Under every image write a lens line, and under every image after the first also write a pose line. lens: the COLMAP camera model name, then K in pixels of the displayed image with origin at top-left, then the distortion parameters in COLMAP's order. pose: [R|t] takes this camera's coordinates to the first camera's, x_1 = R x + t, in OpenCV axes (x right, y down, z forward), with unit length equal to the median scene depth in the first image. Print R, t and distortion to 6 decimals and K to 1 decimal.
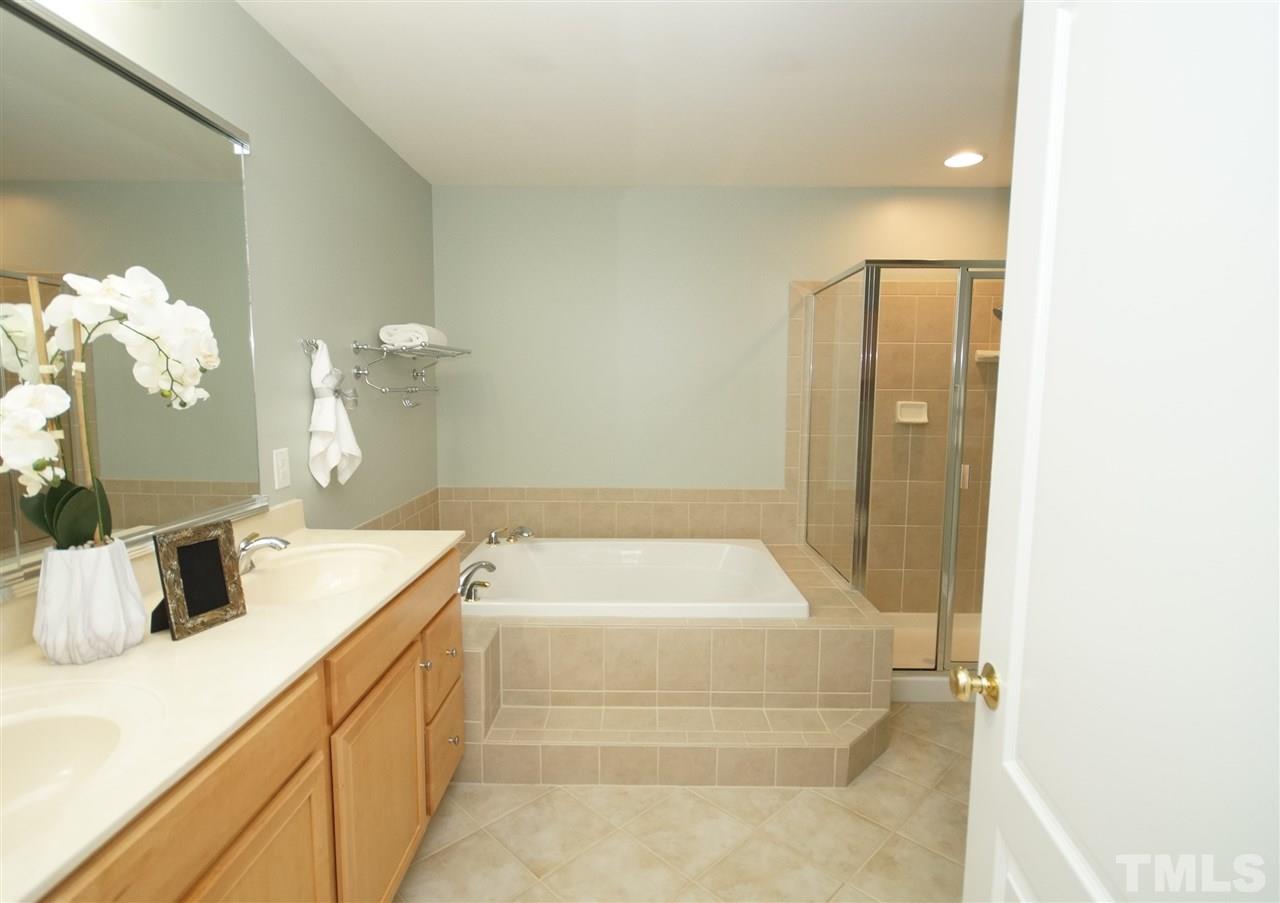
lens RADIAL K [[636.0, 0, 641.6], [0, 636.0, 453.3], [0, 0, 1]] dist [-0.006766, -0.000343]
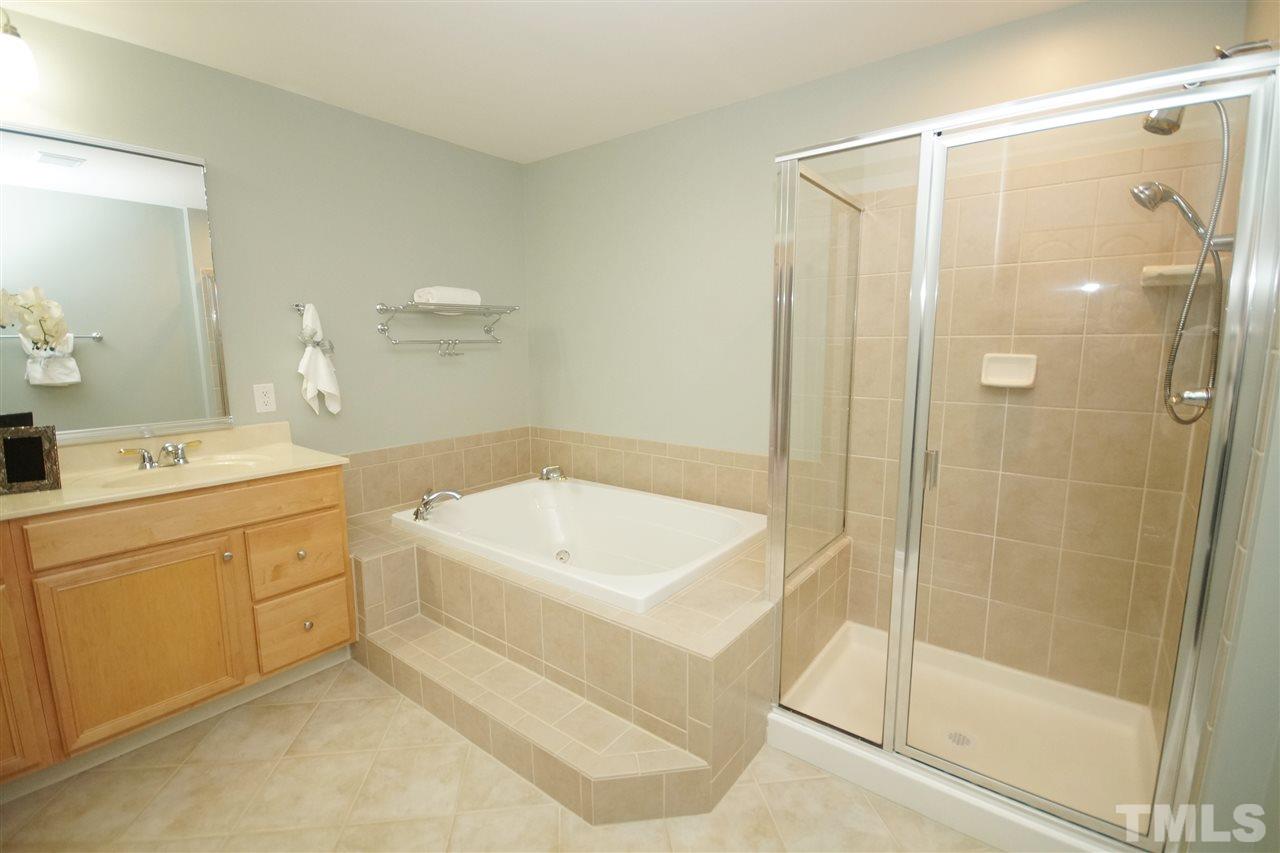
lens RADIAL K [[572.6, 0, 639.6], [0, 572.6, 425.8], [0, 0, 1]] dist [-0.002504, -0.000679]
pose [[0.792945, 0.079401, -0.604098, 0.500448], [-0.055483, 0.996763, 0.058183, -0.020201], [0.606762, -0.012619, 0.794784, 0.297621]]
